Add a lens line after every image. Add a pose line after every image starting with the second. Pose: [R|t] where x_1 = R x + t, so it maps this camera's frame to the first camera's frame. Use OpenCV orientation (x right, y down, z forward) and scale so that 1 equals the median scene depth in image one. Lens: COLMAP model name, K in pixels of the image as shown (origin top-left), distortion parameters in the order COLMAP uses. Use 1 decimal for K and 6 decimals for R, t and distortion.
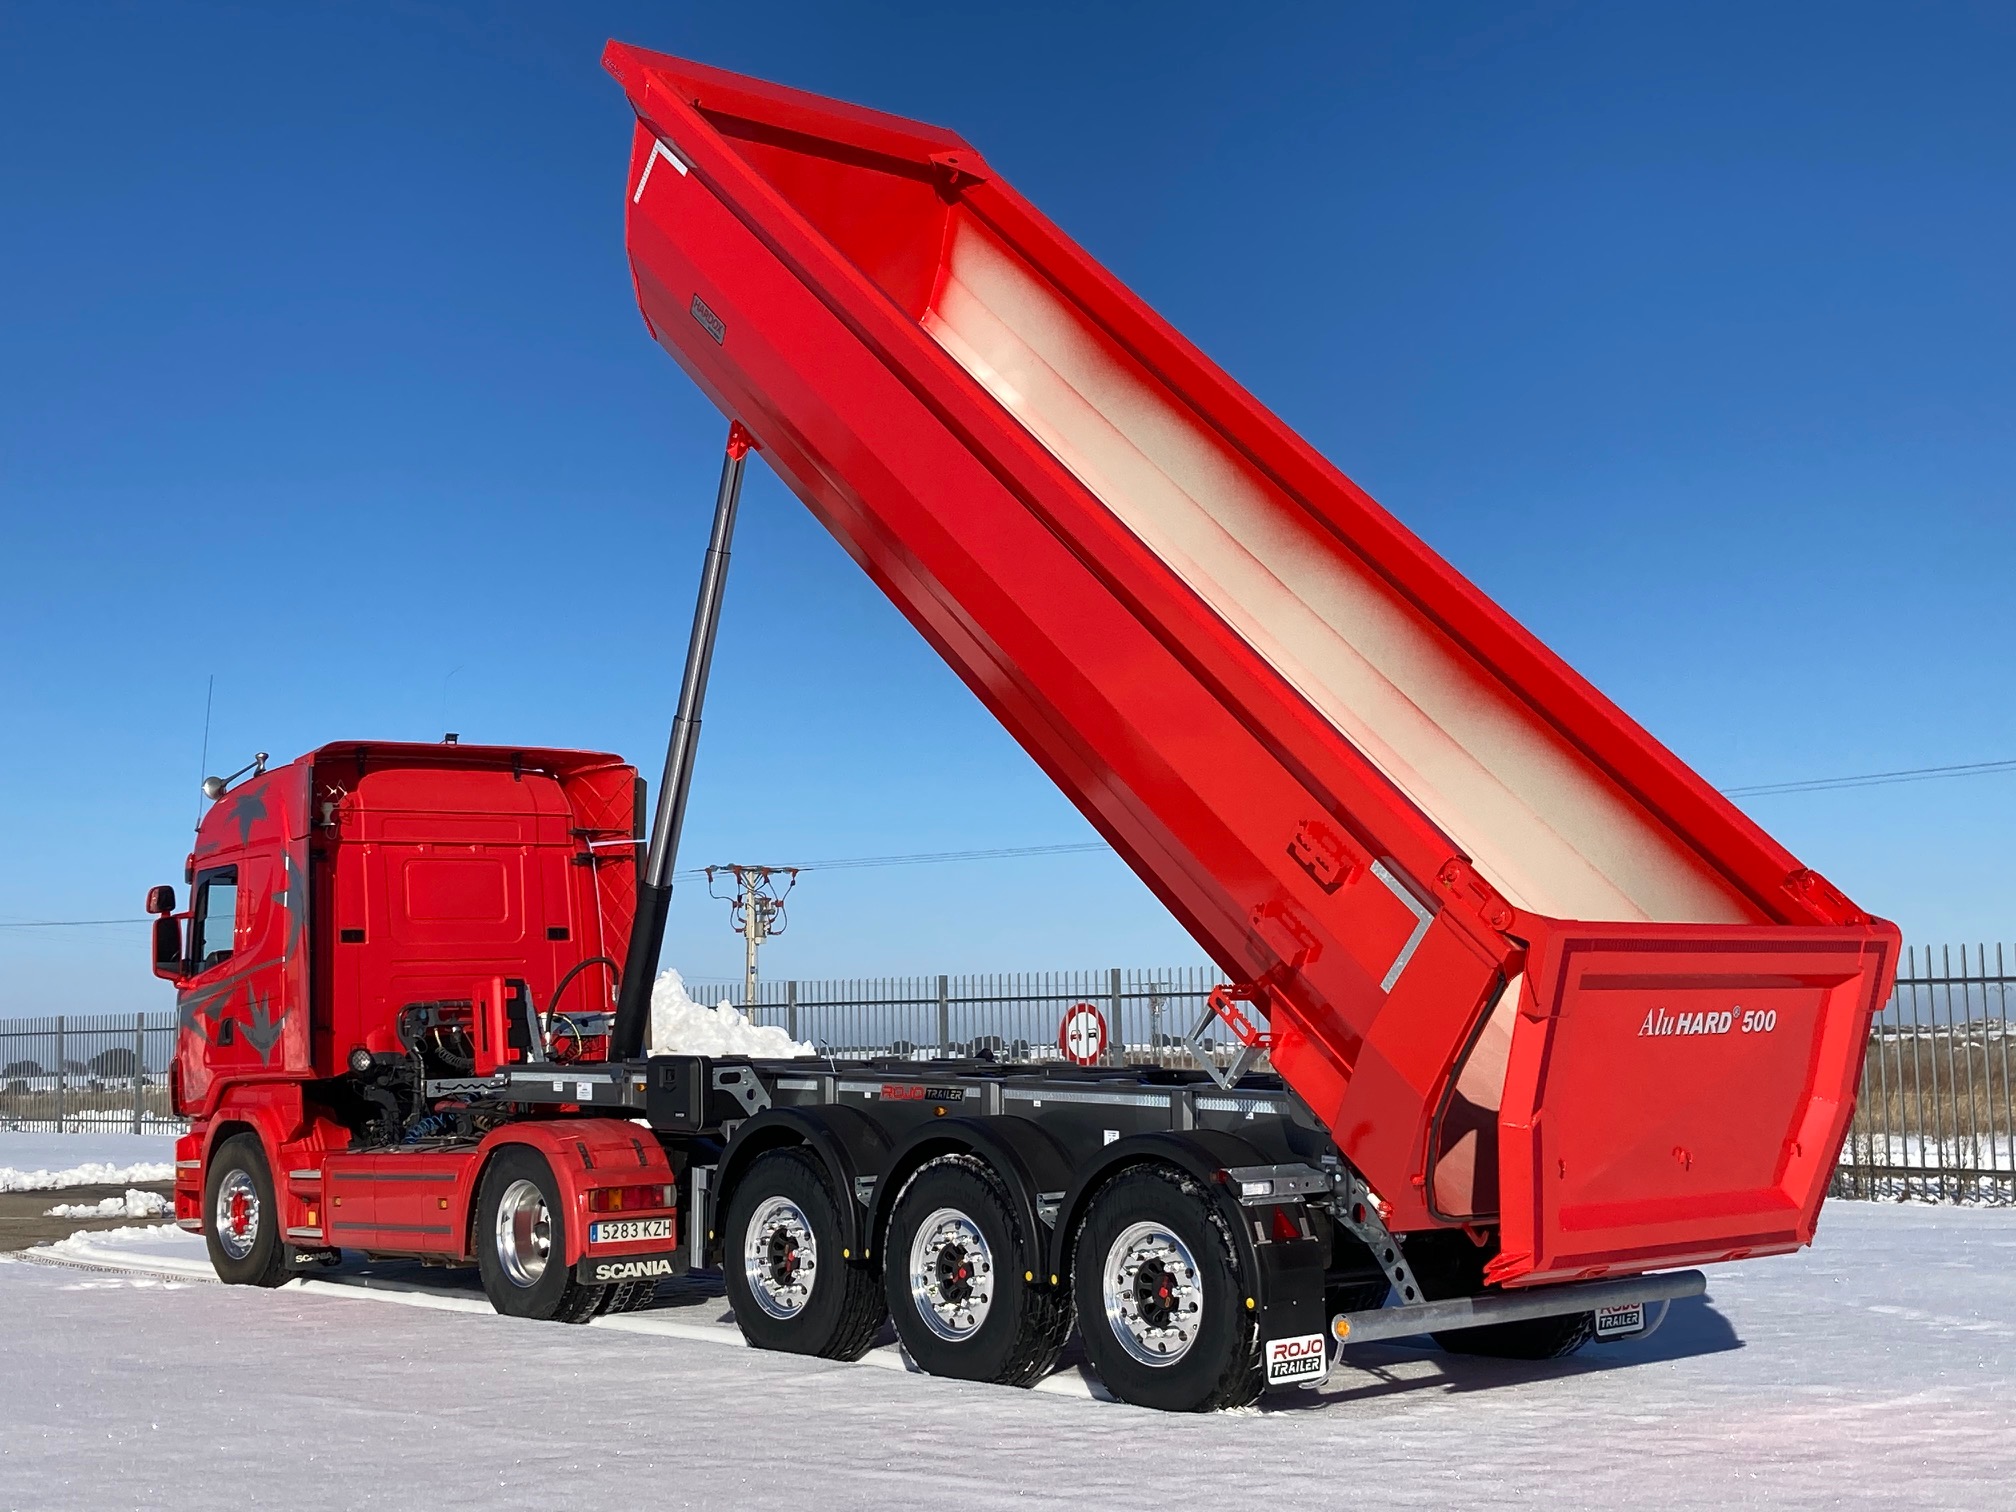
lens RADIAL K [[2739.2, 0, 1008.0], [0, 2739.2, 756.0], [0, 0, 1]] dist [0.085871, -0.093967]
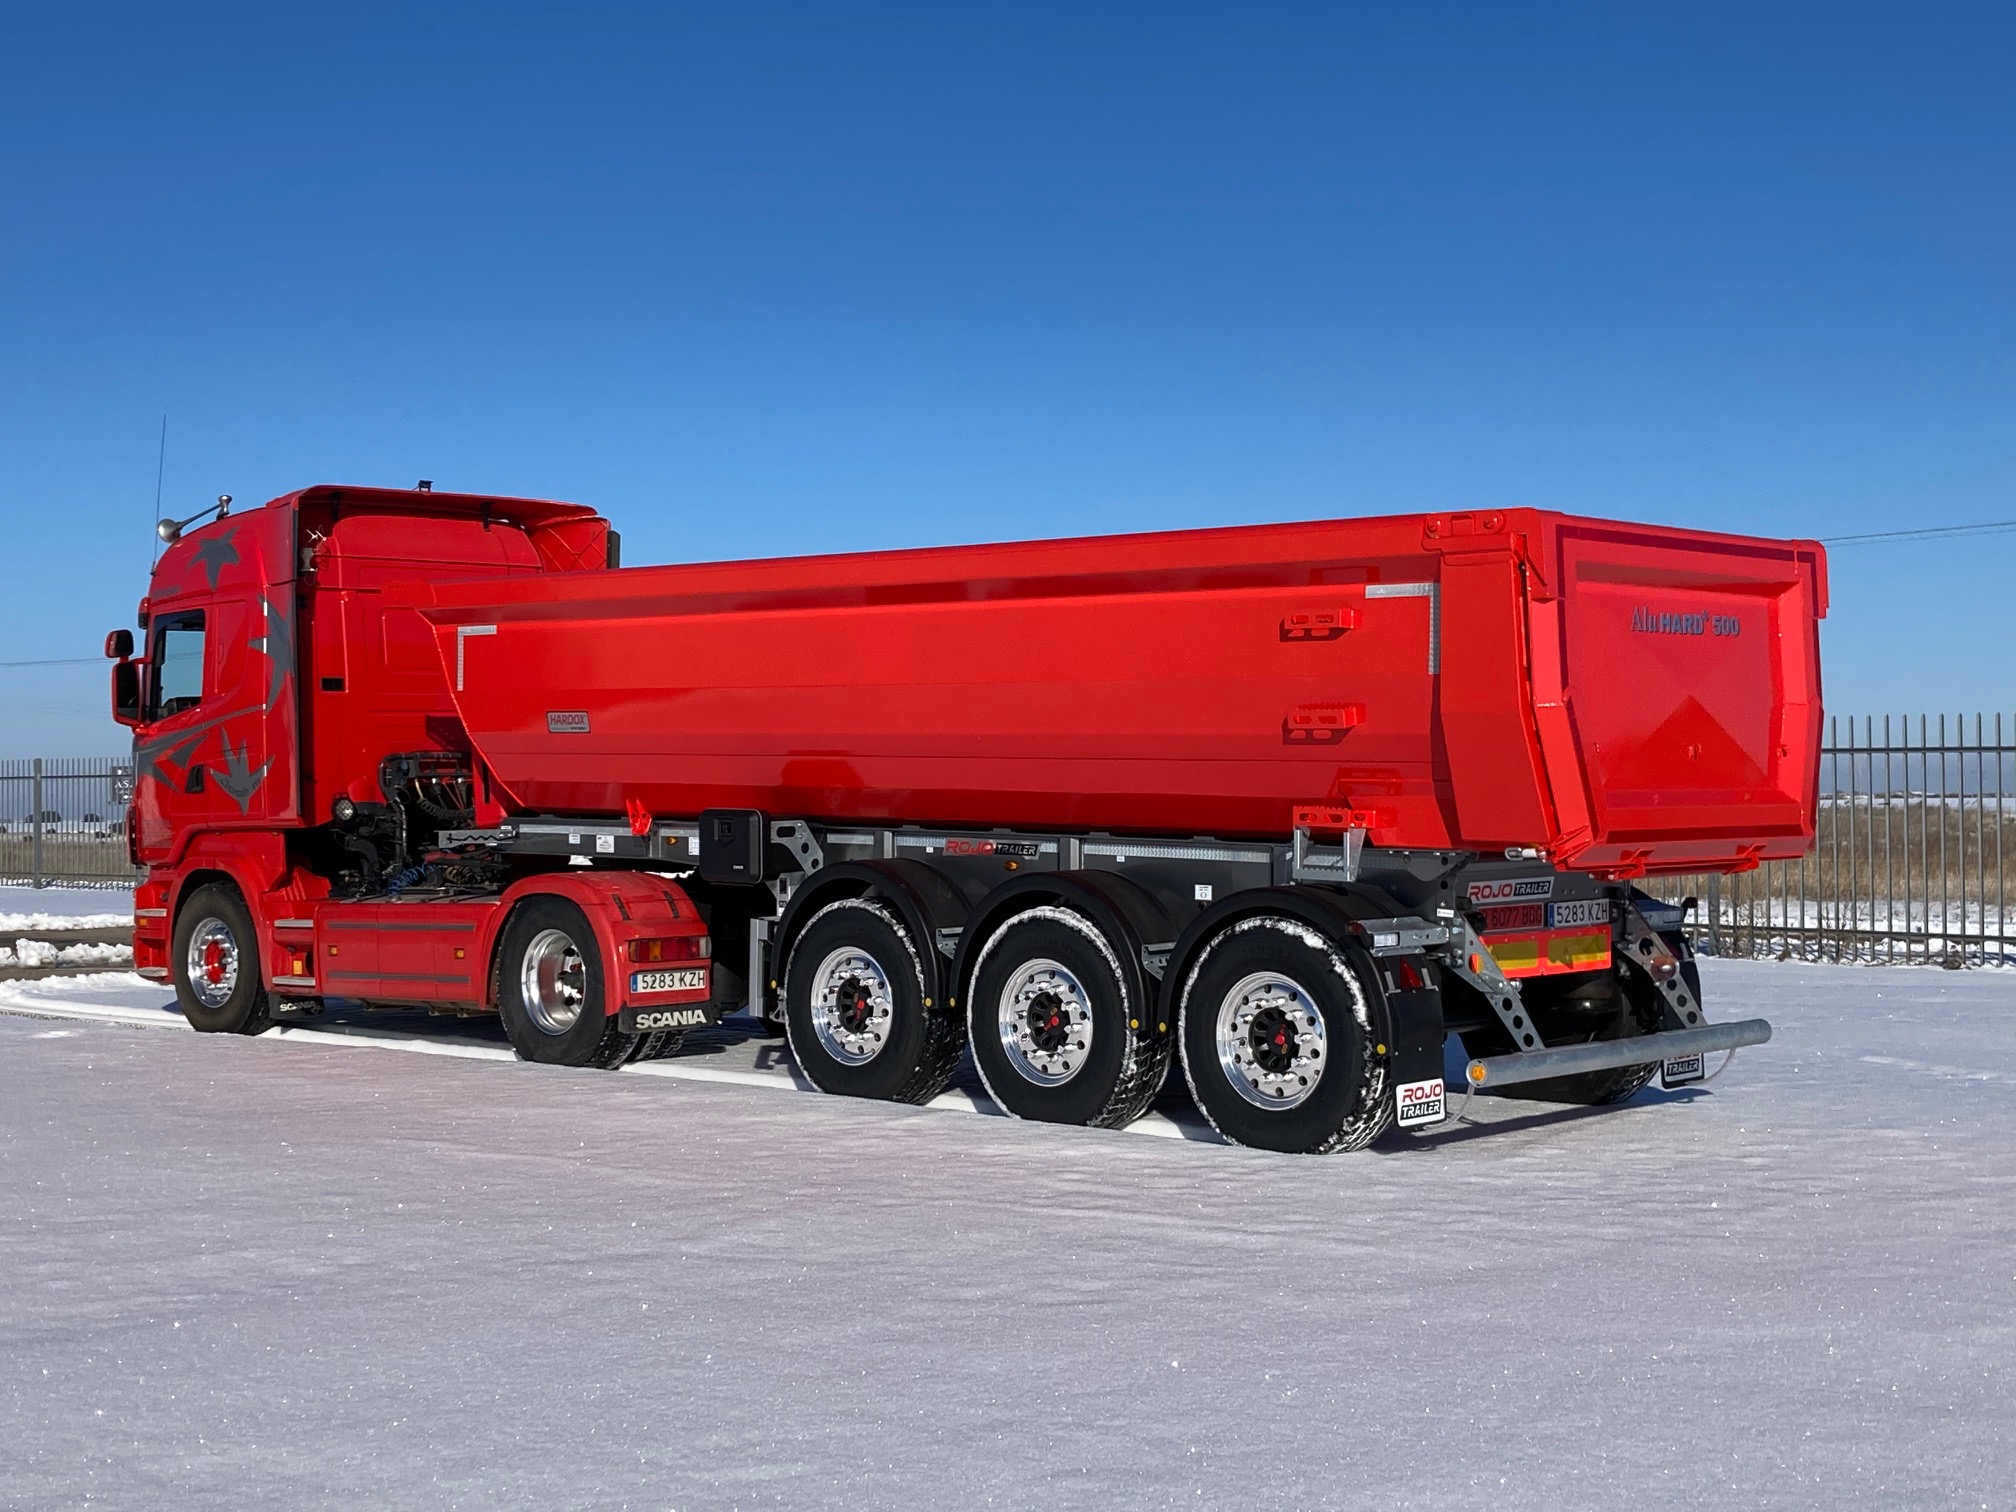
lens RADIAL K [[2739.2, 0, 1008.0], [0, 2739.2, 756.0], [0, 0, 1]] dist [0.085871, -0.093967]
pose [[0.995473, 0.012792, 0.094176, -0.108619], [-0.020757, 0.996242, 0.084088, 0.003632], [-0.092747, -0.085663, 0.991998, -0.001986]]
